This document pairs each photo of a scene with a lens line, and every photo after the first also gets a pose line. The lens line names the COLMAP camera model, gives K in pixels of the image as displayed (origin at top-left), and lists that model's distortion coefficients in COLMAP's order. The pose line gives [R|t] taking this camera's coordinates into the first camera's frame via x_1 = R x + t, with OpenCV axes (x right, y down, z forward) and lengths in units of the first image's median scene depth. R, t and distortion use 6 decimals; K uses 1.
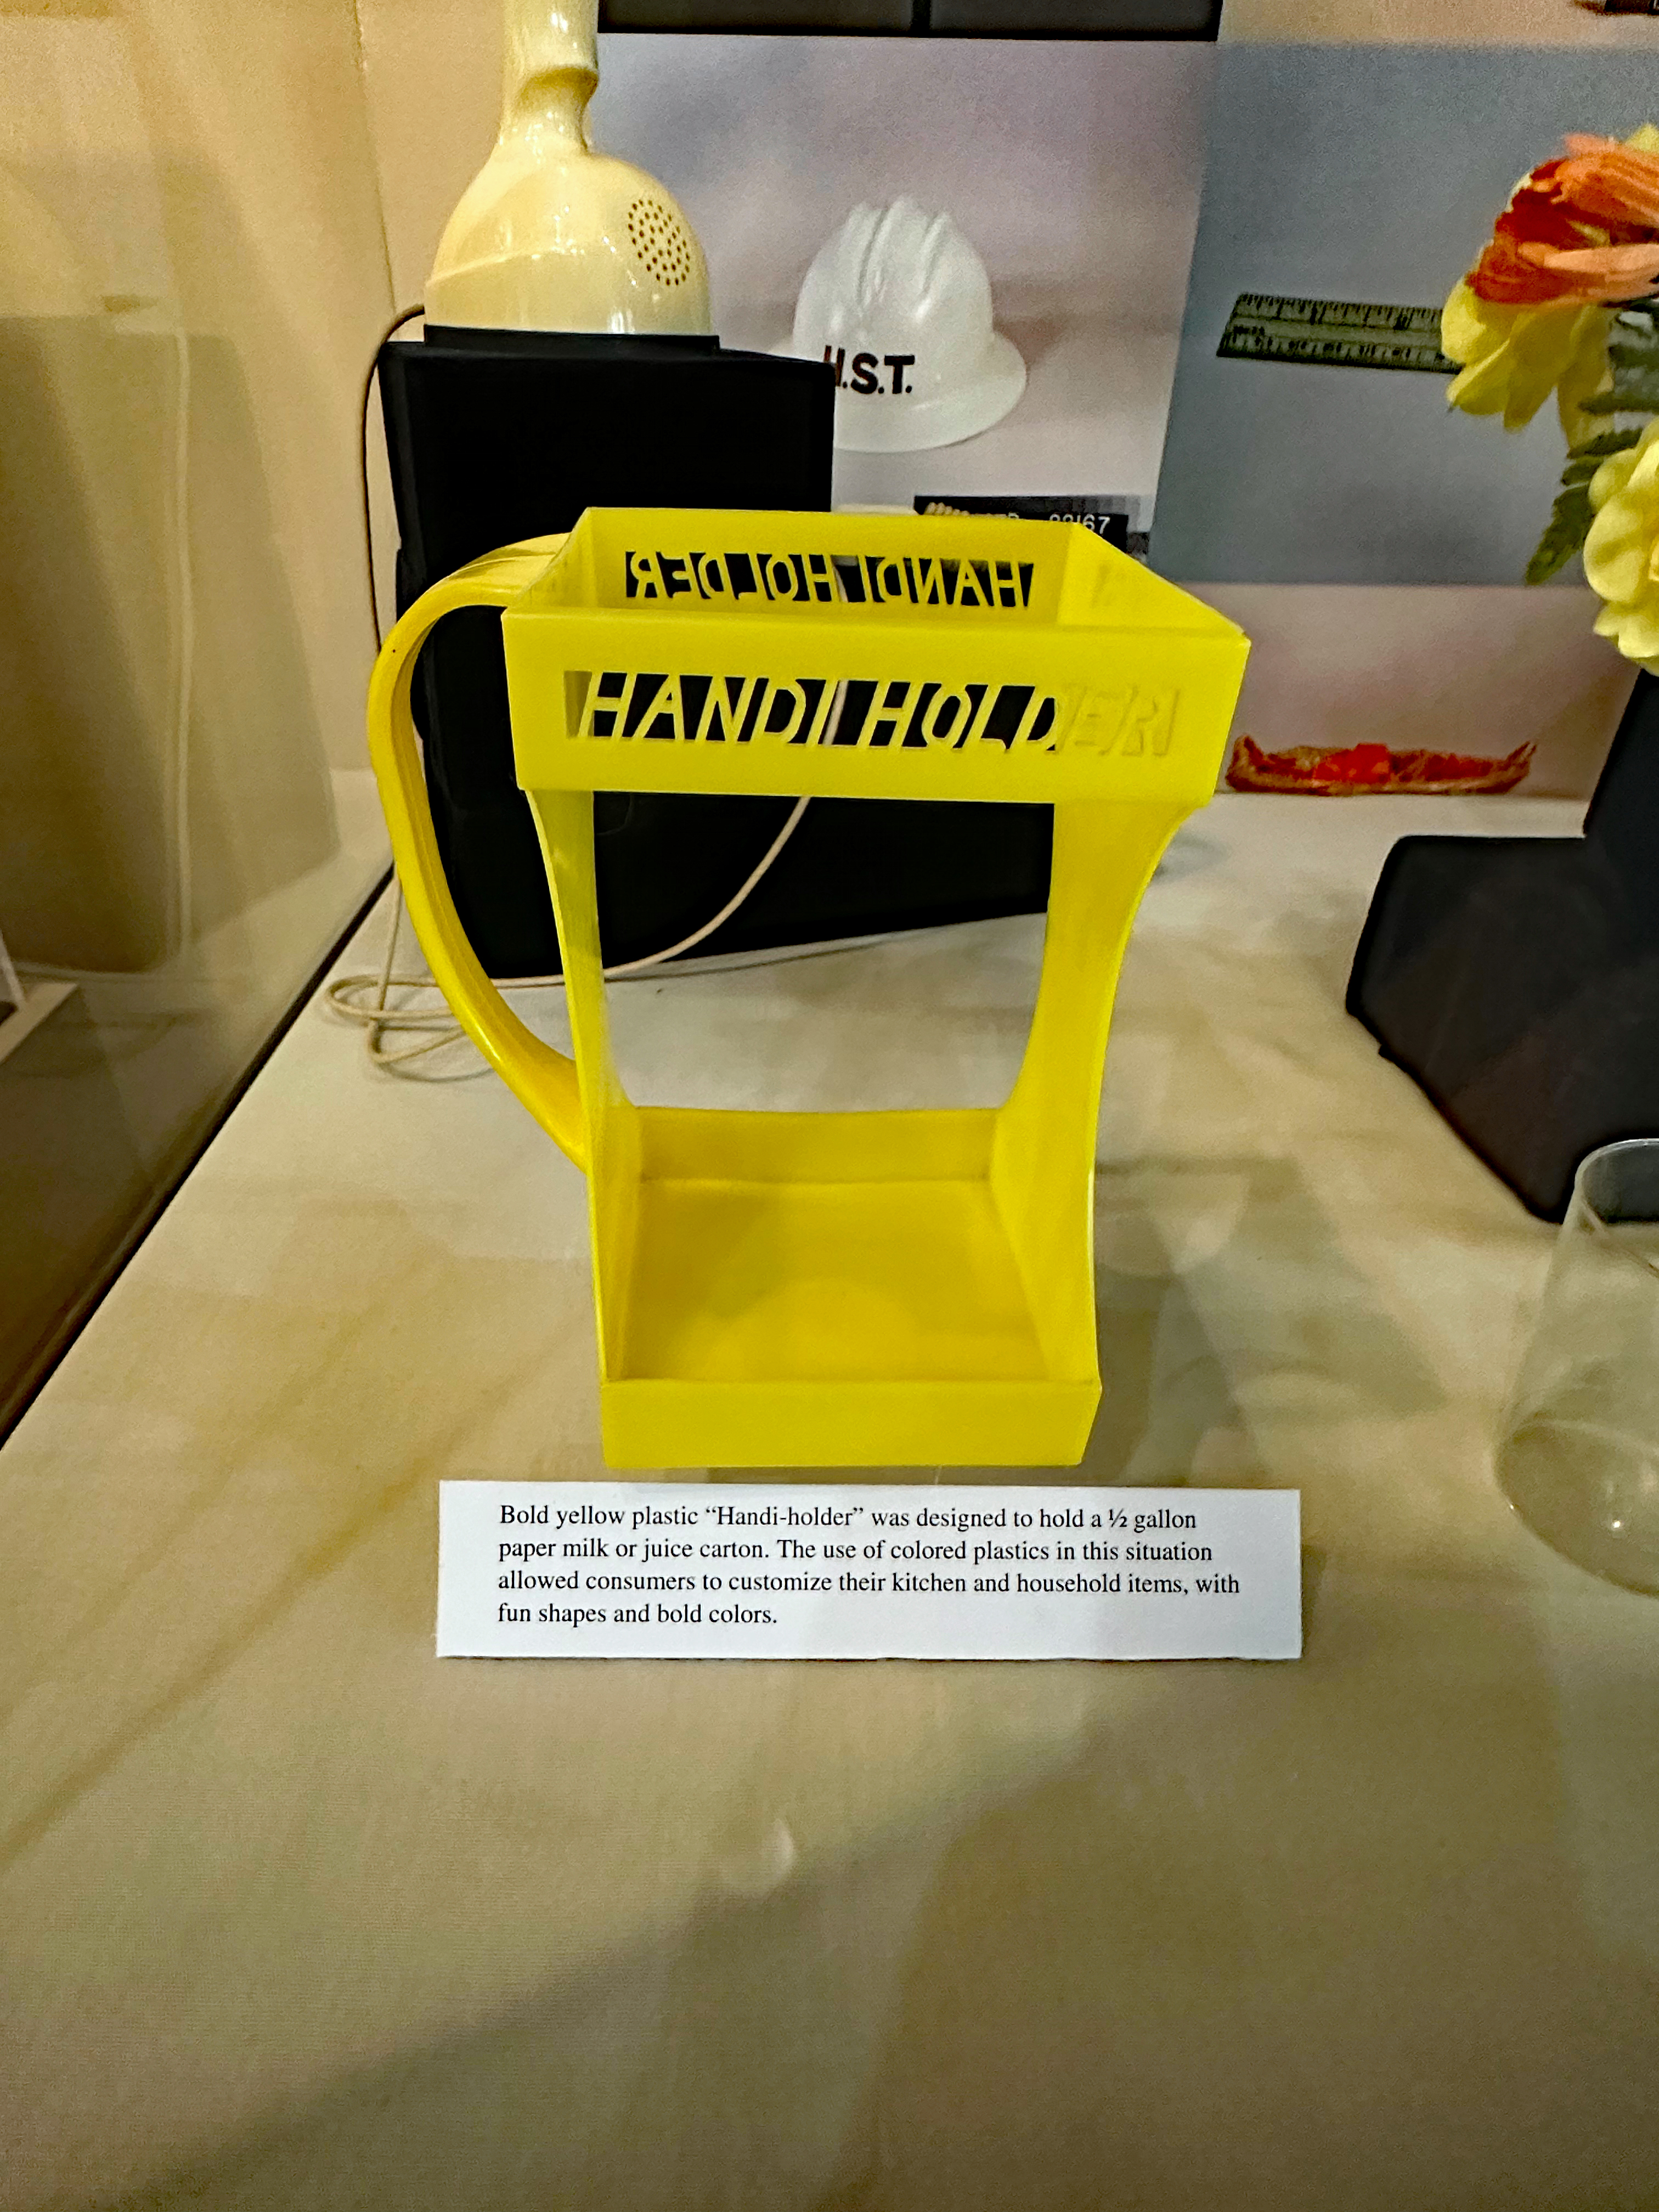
lens RADIAL K [[1238.1, 0, 818.8], [0, 1238.1, 1101.8], [0, 0, 1]] dist [0.002159, 0.002568]
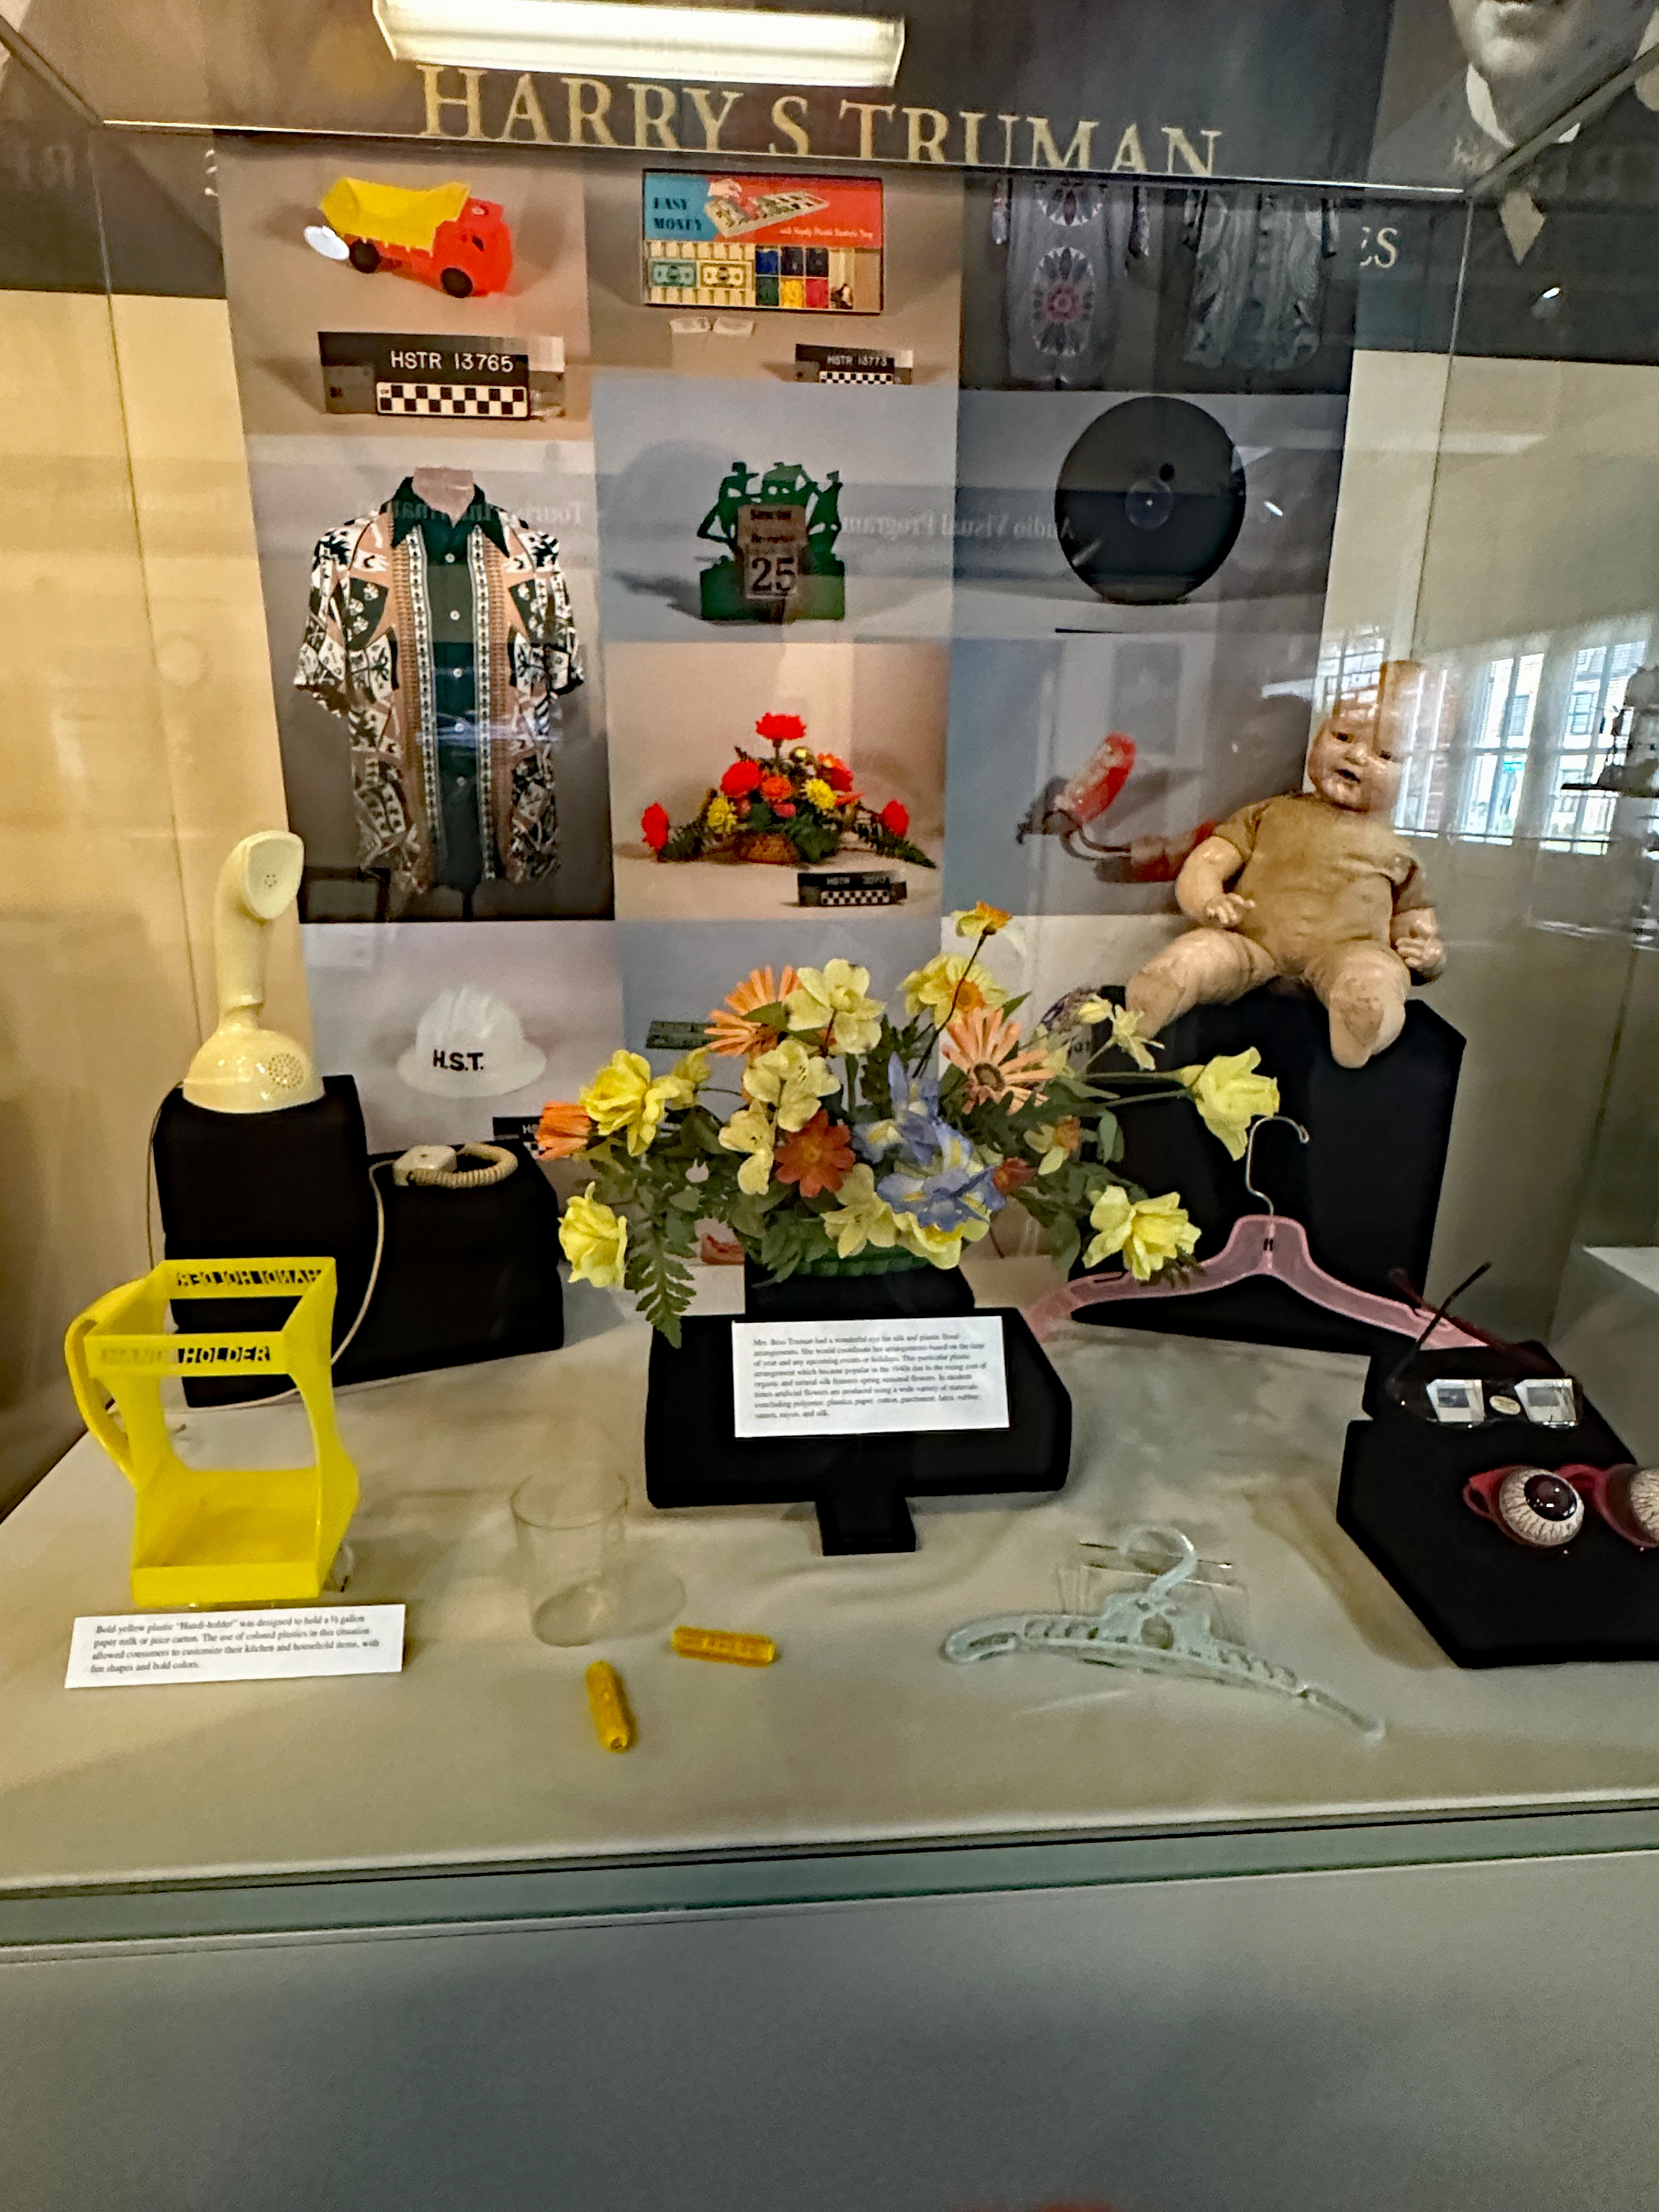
lens RADIAL K [[1238.1, 0, 827.2], [0, 1238.1, 1116.0], [0, 0, 1]] dist [0.002159, 0.002568]
pose [[0.998010, -0.030278, 0.055316, 1.196004], [0.044534, 0.959456, -0.278317, 0.085569], [-0.044646, 0.280226, 0.958895, -1.937248]]
